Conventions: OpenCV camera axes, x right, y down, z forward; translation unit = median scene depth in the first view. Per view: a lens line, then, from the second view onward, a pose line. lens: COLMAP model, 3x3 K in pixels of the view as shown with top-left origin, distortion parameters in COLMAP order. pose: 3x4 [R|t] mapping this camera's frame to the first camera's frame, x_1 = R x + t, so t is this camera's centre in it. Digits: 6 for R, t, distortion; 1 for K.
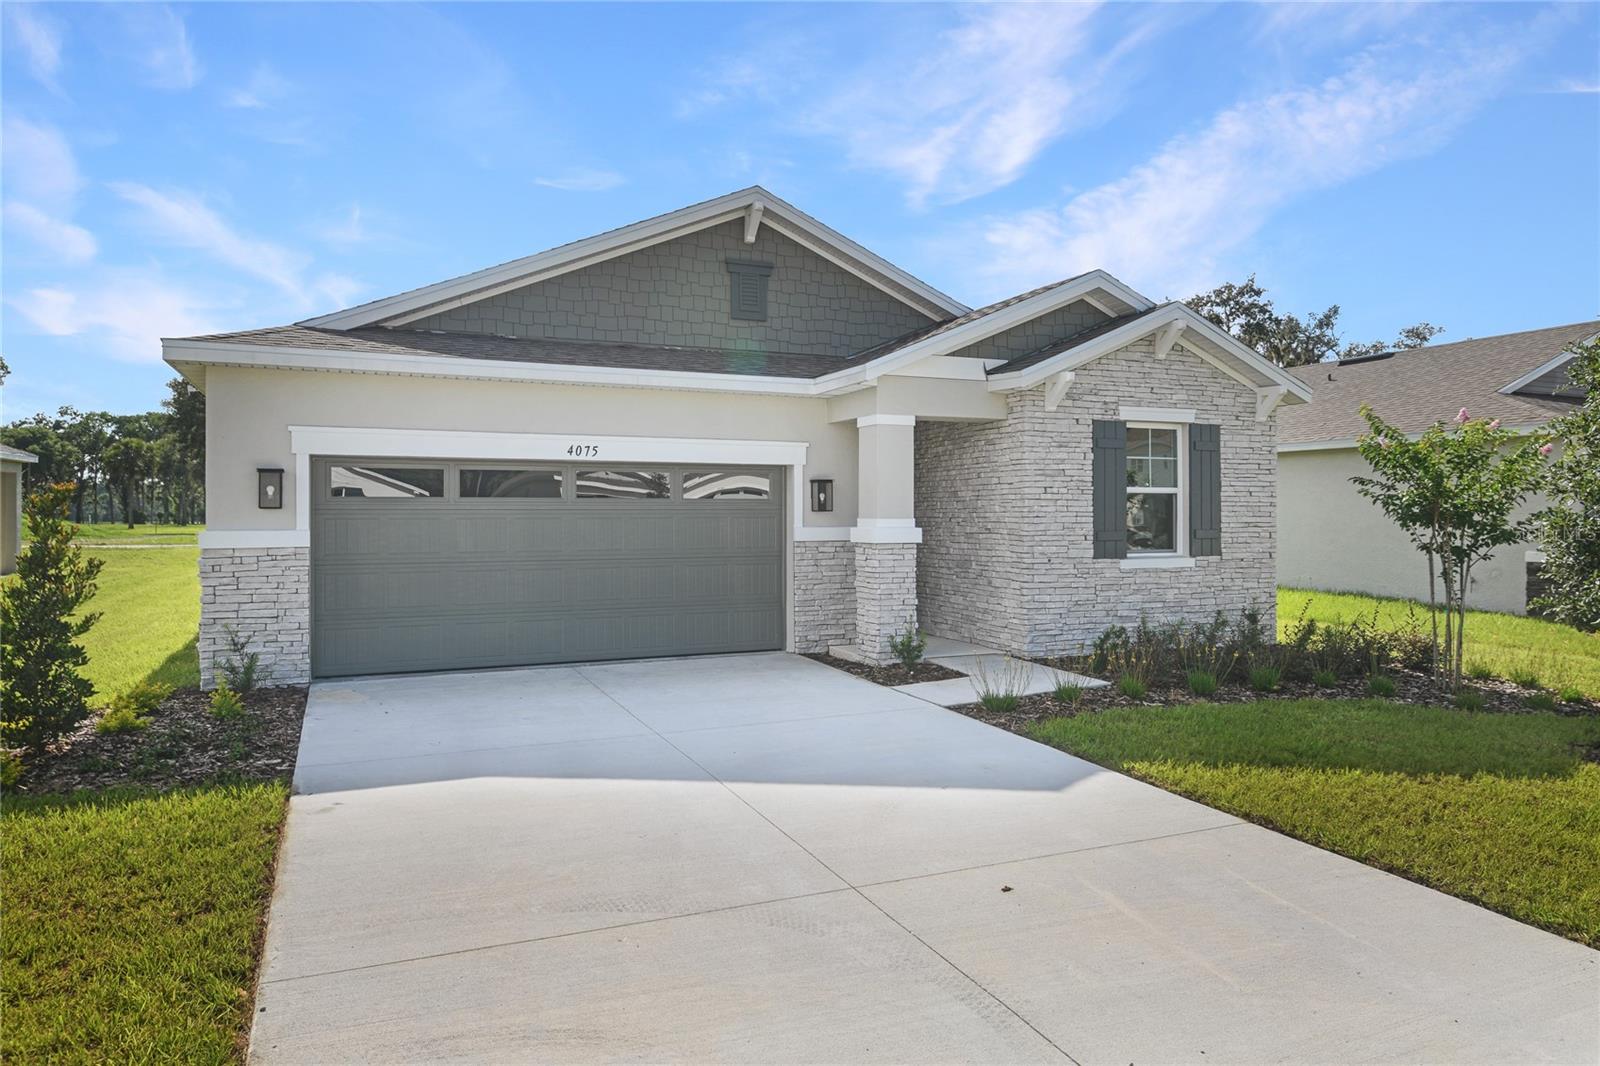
lens RADIAL K [[982.3, 0, 788.5], [0, 982.3, 512.1], [0, 0, 1]] dist [-0.004467, -0.001368]
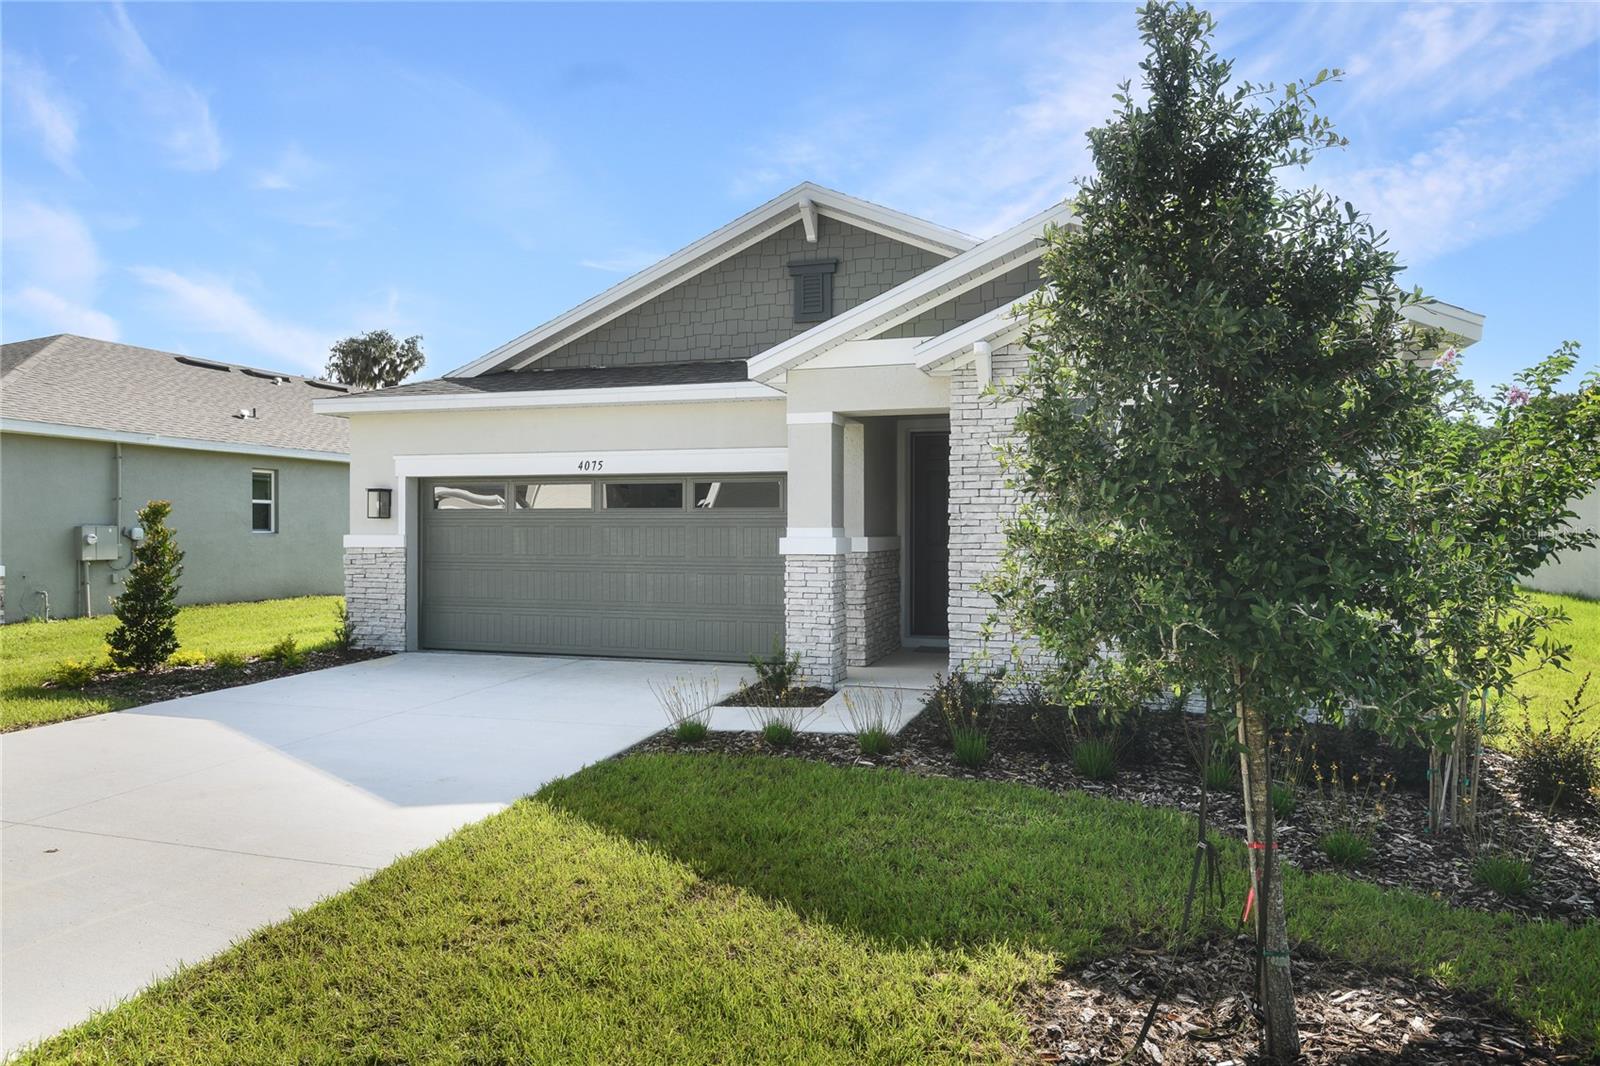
lens RADIAL K [[987.9, 0, 800.0], [0, 987.9, 533.0], [0, 0, 1]] dist [-0.005411, -0.004001]
pose [[0.765051, 0.005939, -0.643942, 0.651688], [-0.000629, 0.999964, 0.008476, 0.003863], [0.643969, -0.006079, 0.765027, 0.281926]]
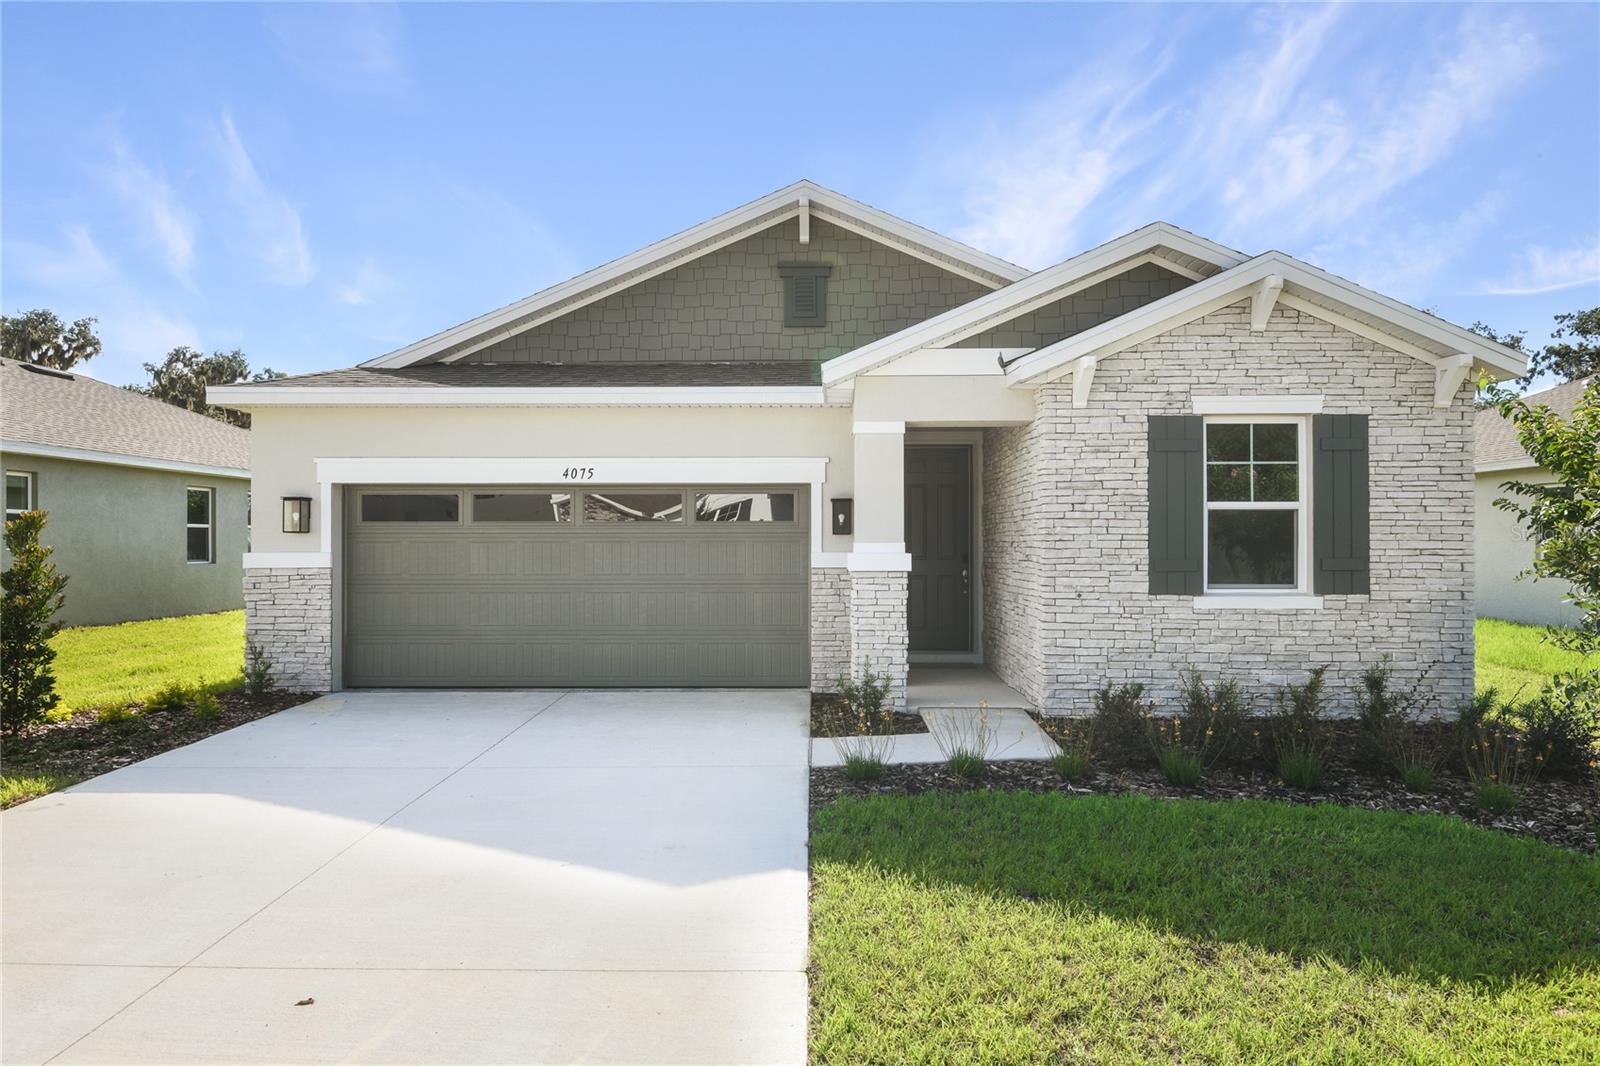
lens RADIAL K [[987.9, 0, 800.0], [0, 987.9, 533.0], [0, 0, 1]] dist [-0.005411, -0.004001]
pose [[0.914065, -0.002812, -0.405558, 0.374016], [0.001193, 0.999990, -0.004244, 0.001787], [0.405566, 0.003395, 0.914059, 0.173595]]
